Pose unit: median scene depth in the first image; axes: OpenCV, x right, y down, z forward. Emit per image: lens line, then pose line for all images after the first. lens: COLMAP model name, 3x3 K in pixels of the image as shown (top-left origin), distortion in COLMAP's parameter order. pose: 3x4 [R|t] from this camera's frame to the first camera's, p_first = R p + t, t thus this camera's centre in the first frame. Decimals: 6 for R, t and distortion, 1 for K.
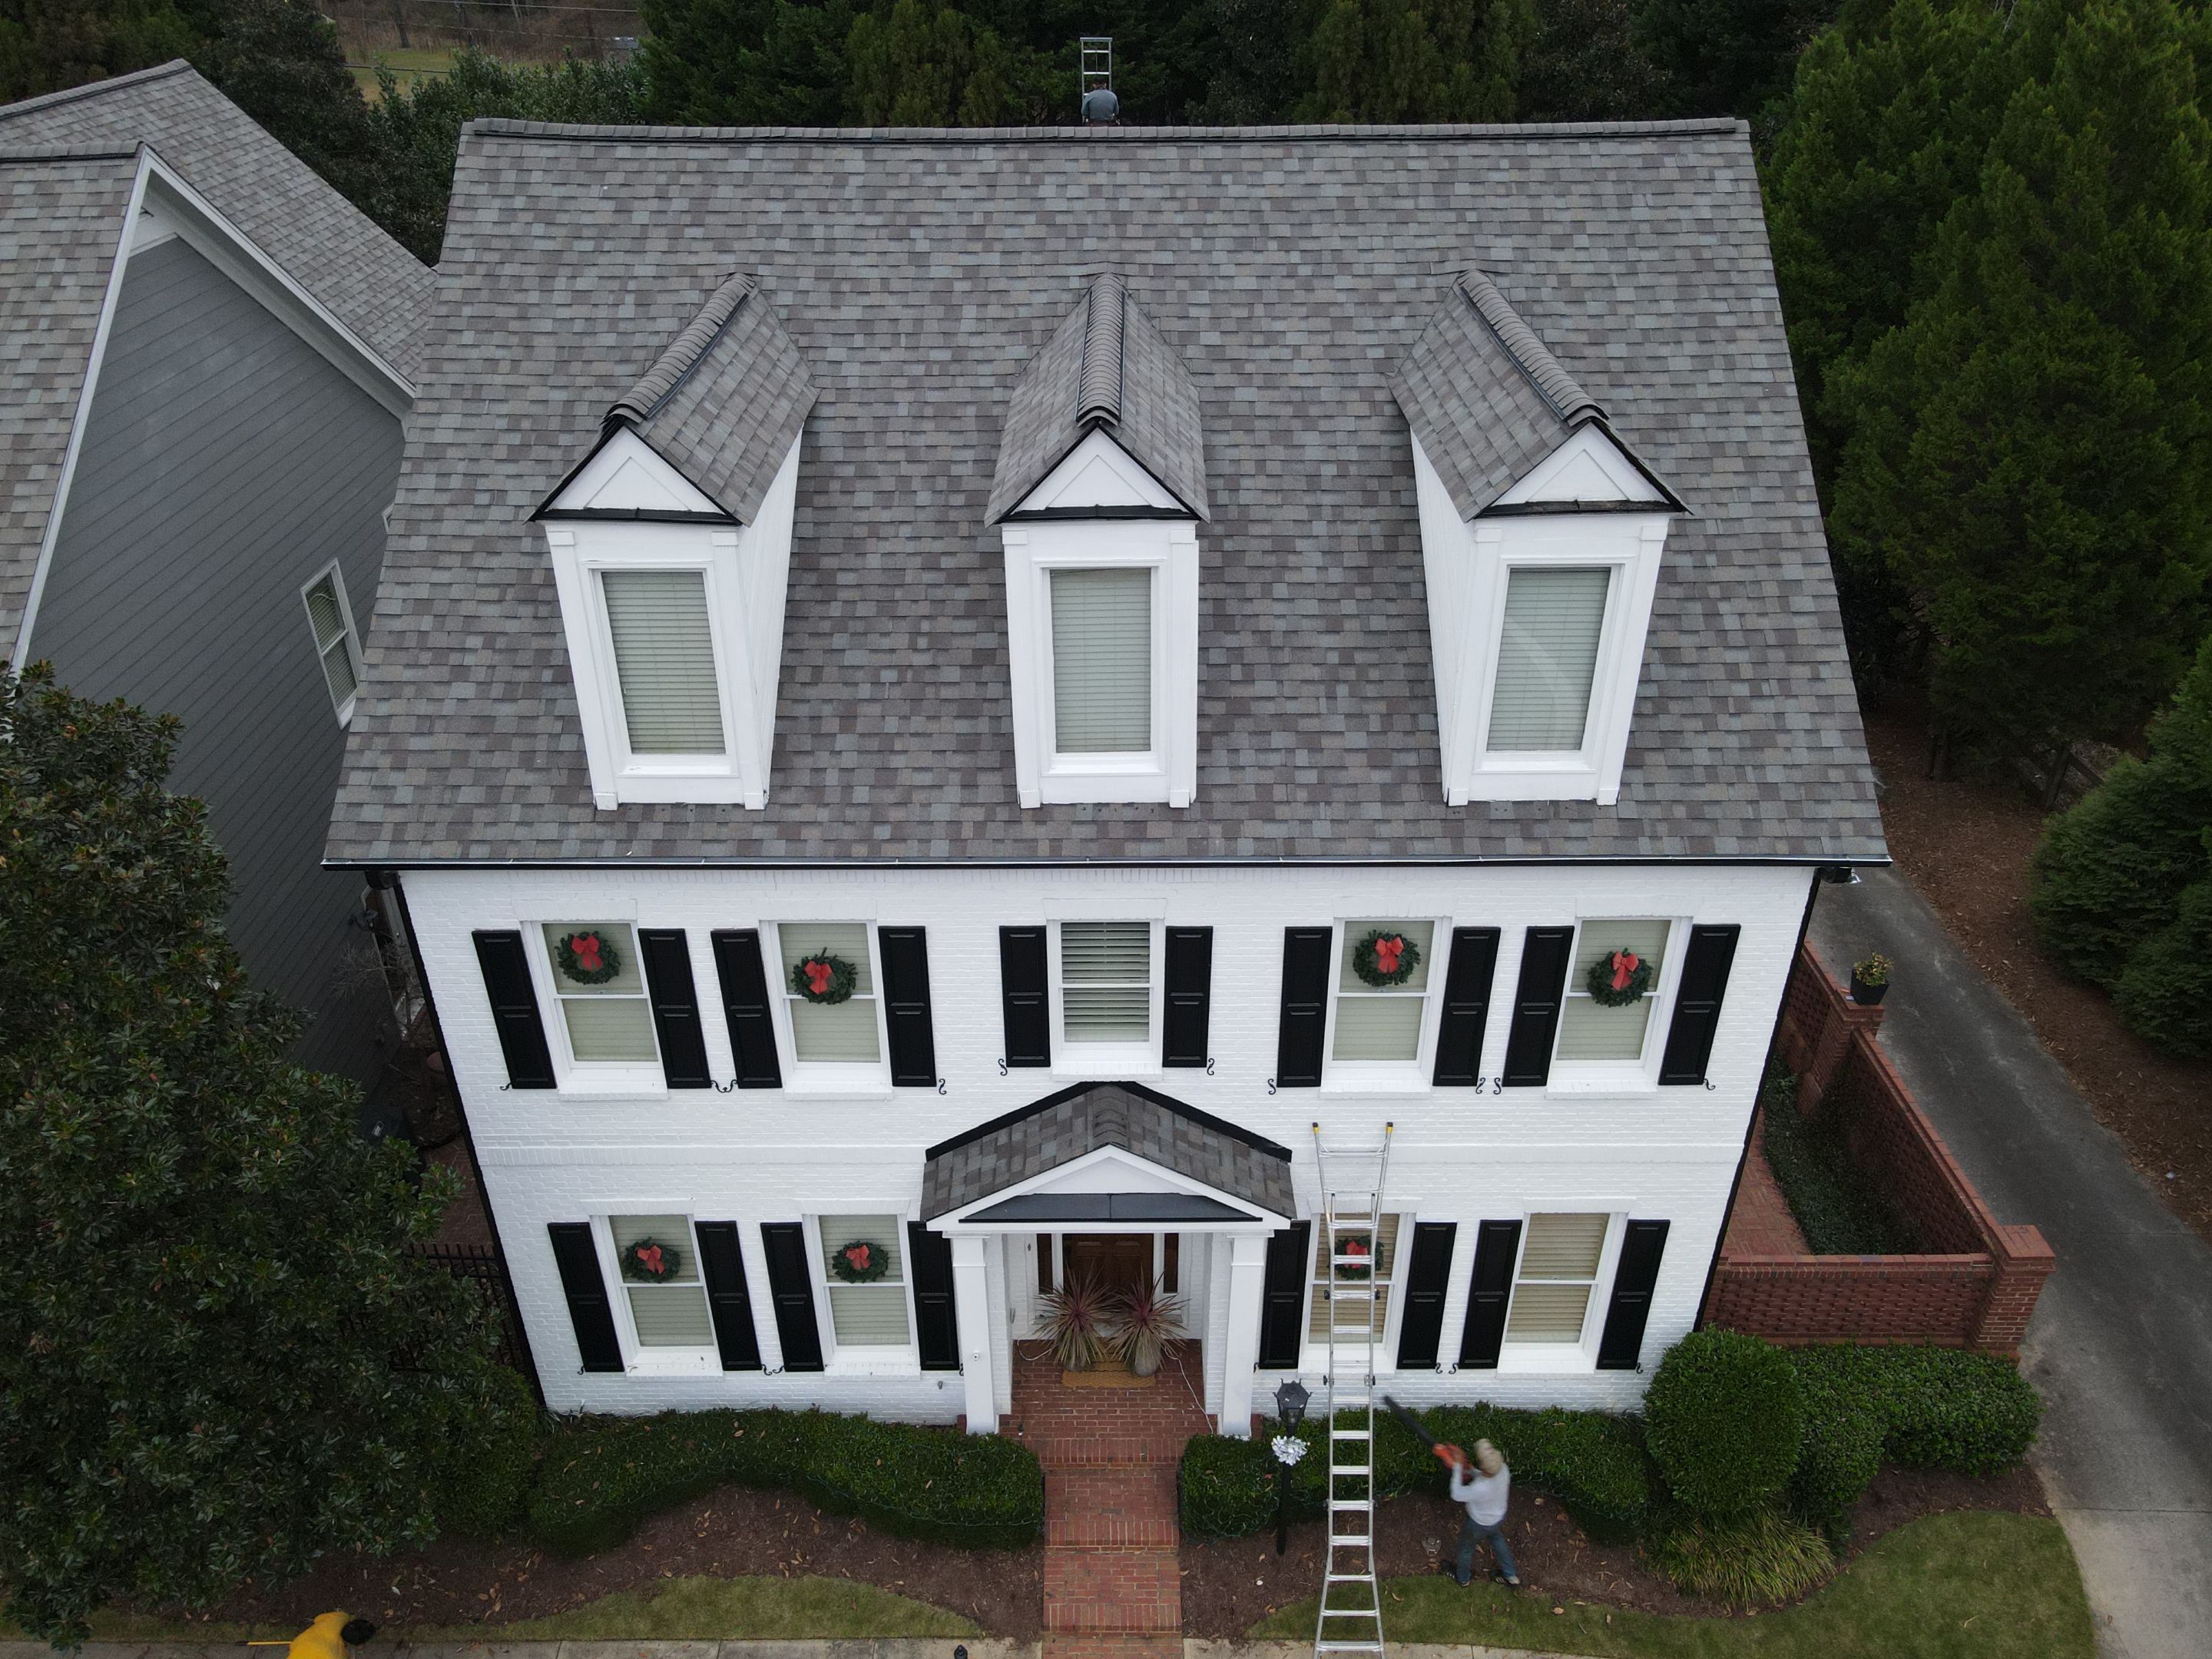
lens RADIAL K [[1615.1, 0, 1098.6], [0, 1615.1, 831.8], [0, 0, 1]] dist [0.030489, -0.021391]
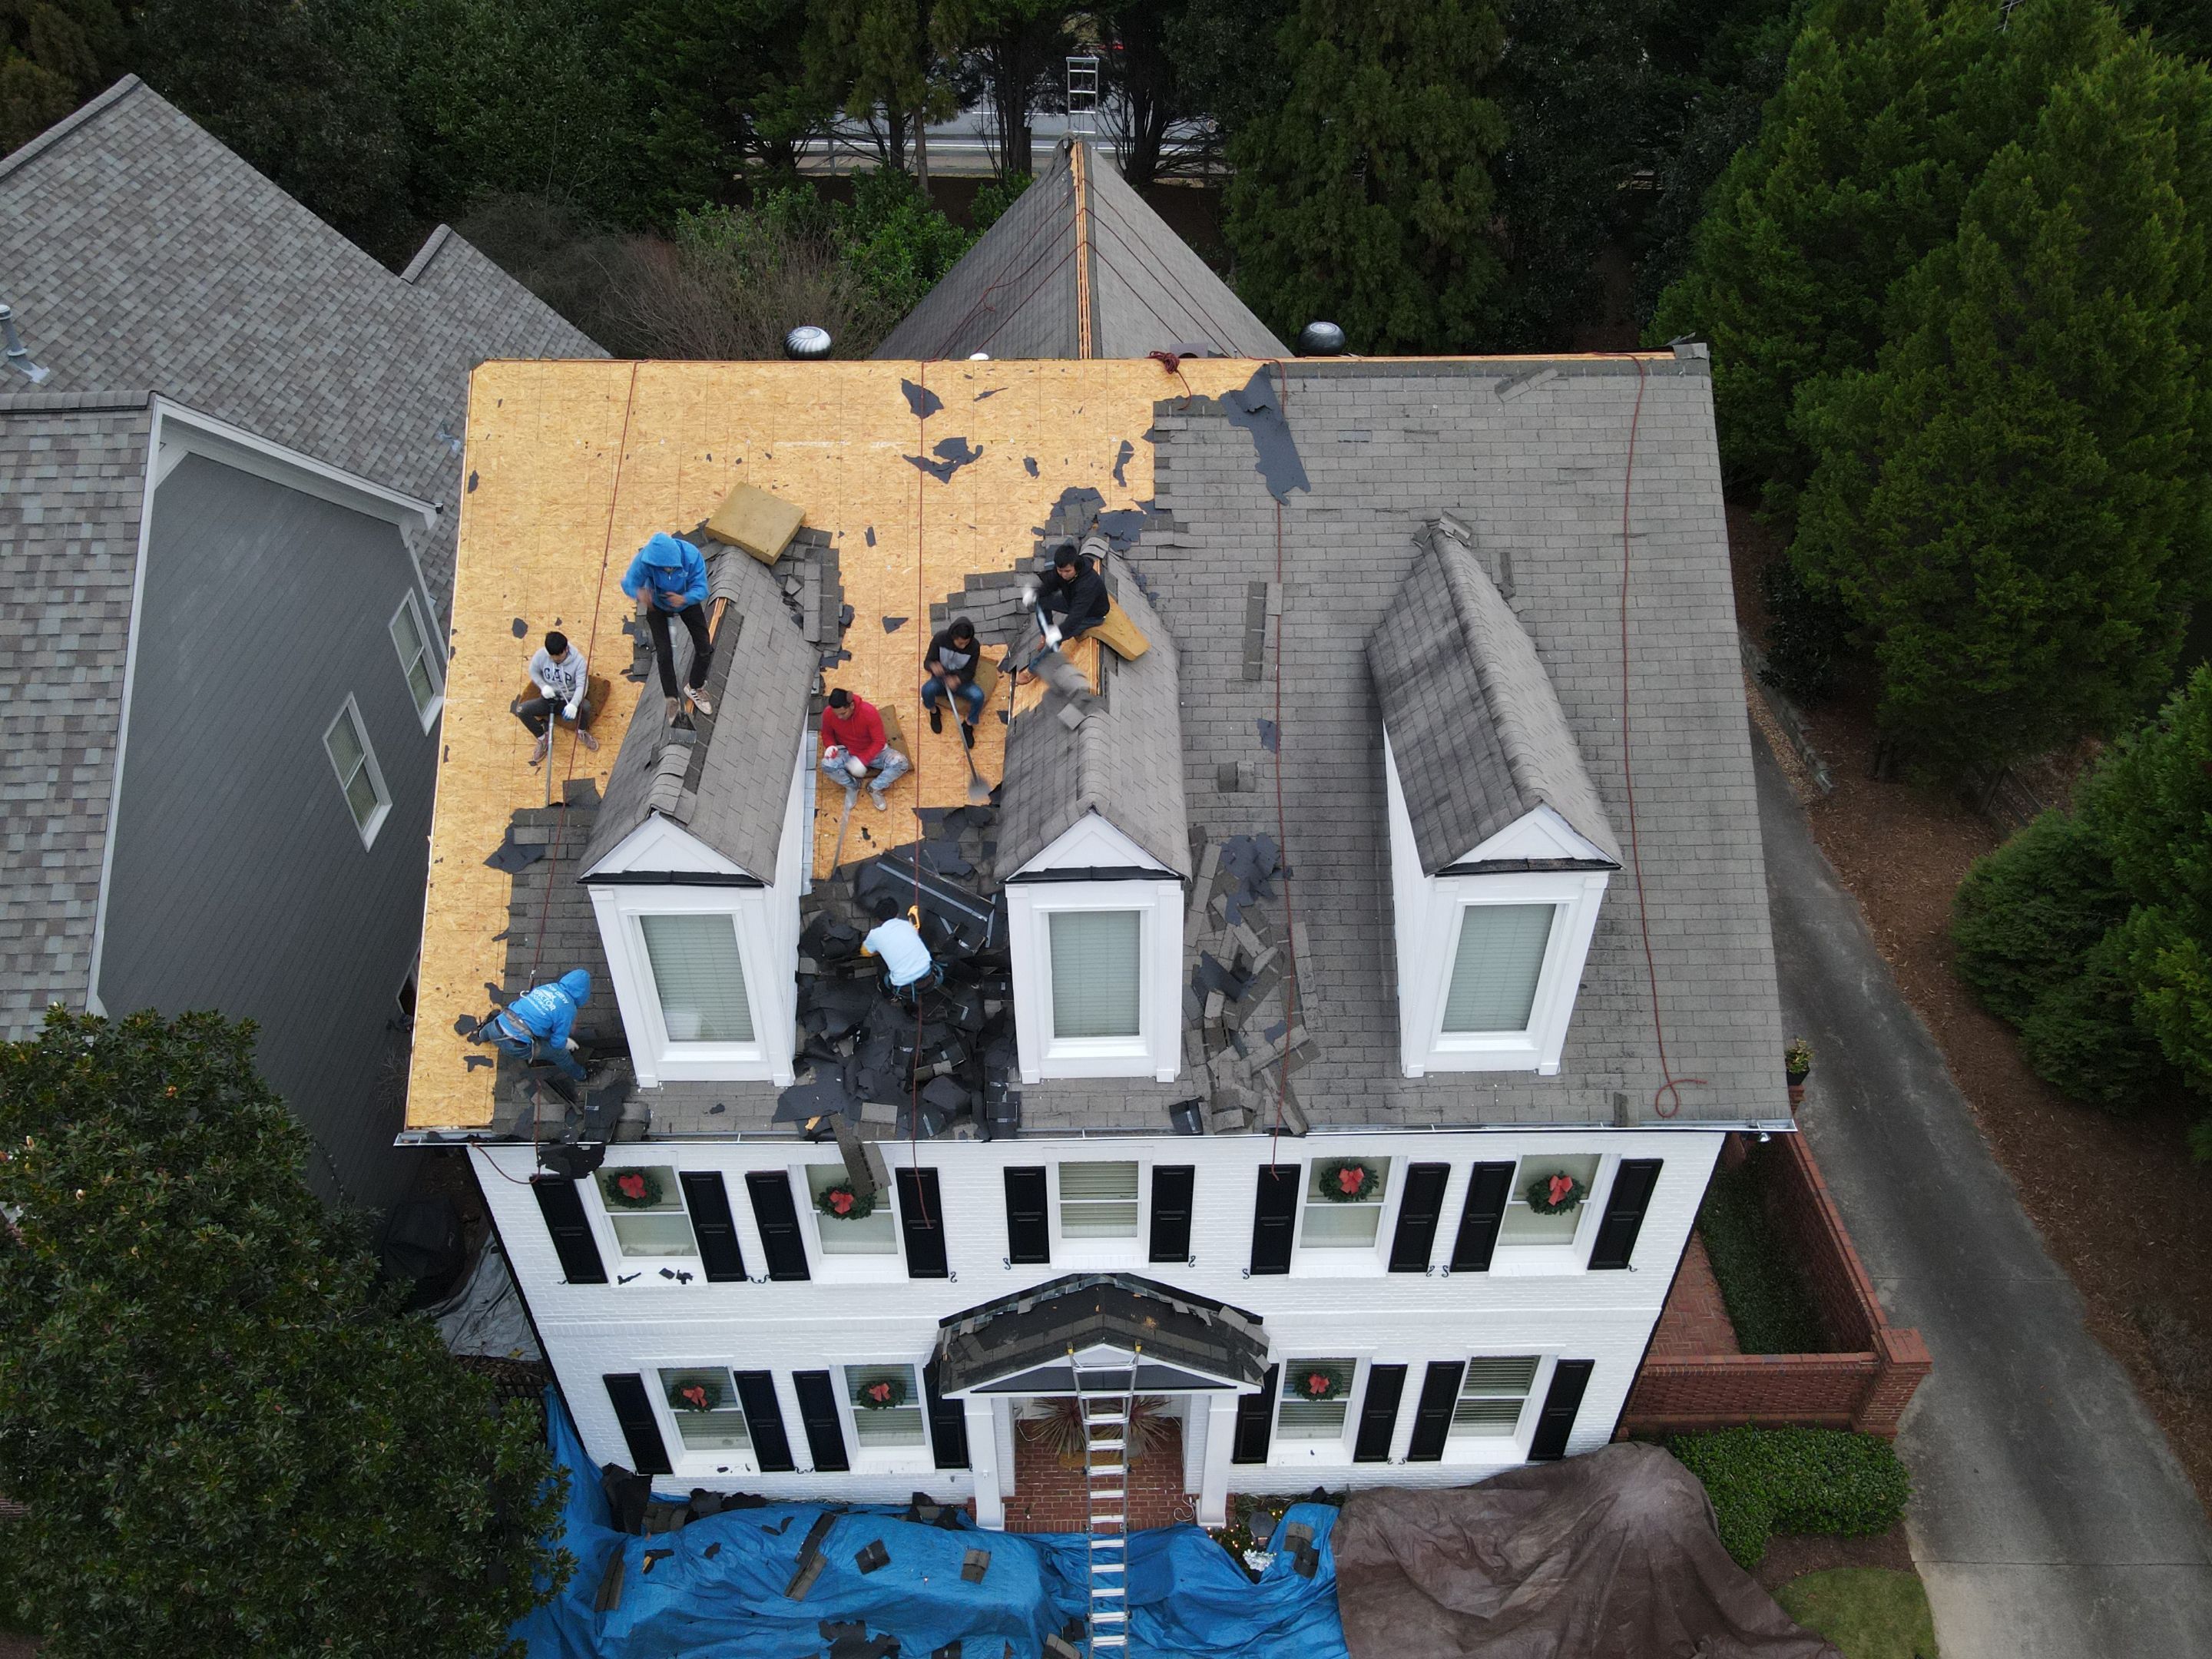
lens RADIAL K [[1615.1, 0, 1097.7], [0, 1615.1, 833.9], [0, 0, 1]] dist [0.030489, -0.021391]
pose [[0.999852, -0.007551, 0.015435, -0.010709], [0.005134, 0.988513, 0.151046, -0.301758], [-0.016399, -0.150944, 0.988406, -0.063323]]
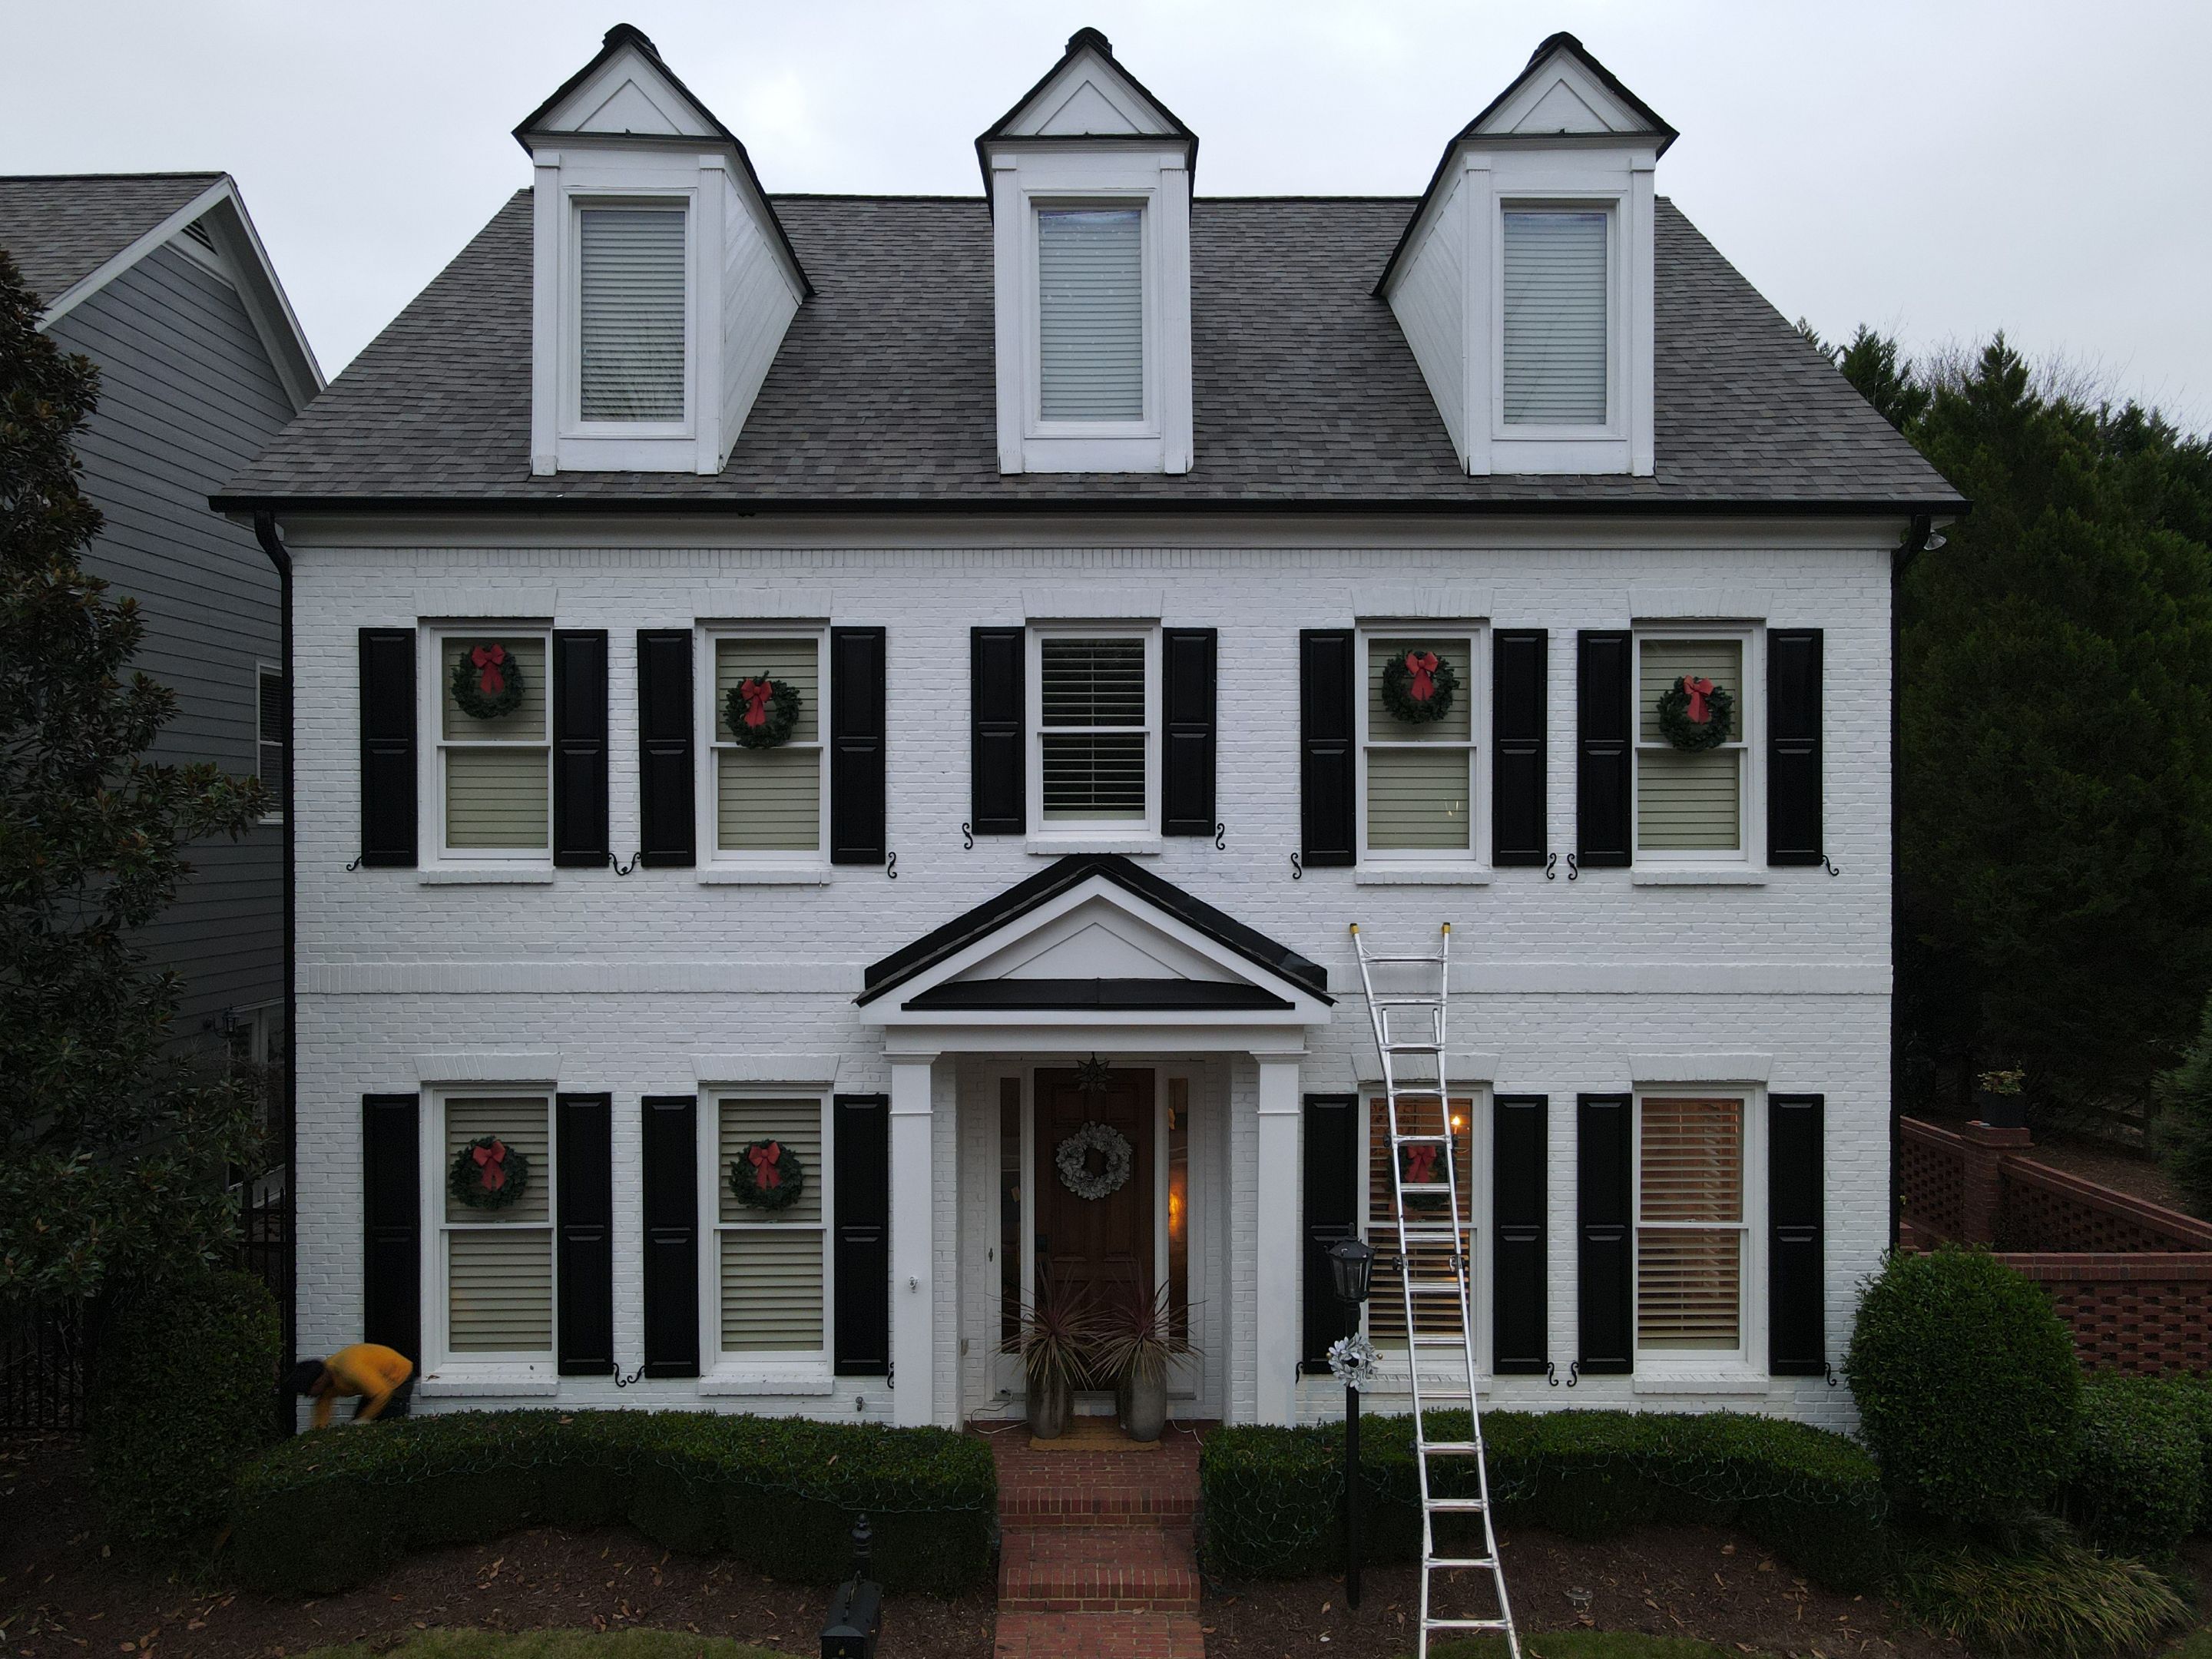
lens RADIAL K [[1615.1, 0, 1098.3], [0, 1615.1, 827.5], [0, 0, 1]] dist [0.030489, -0.021391]
pose [[0.999966, 0.005884, 0.005762, 0.002283], [-0.002052, 0.855554, -0.517710, 0.537130], [-0.007976, 0.517680, 0.855537, 0.278484]]
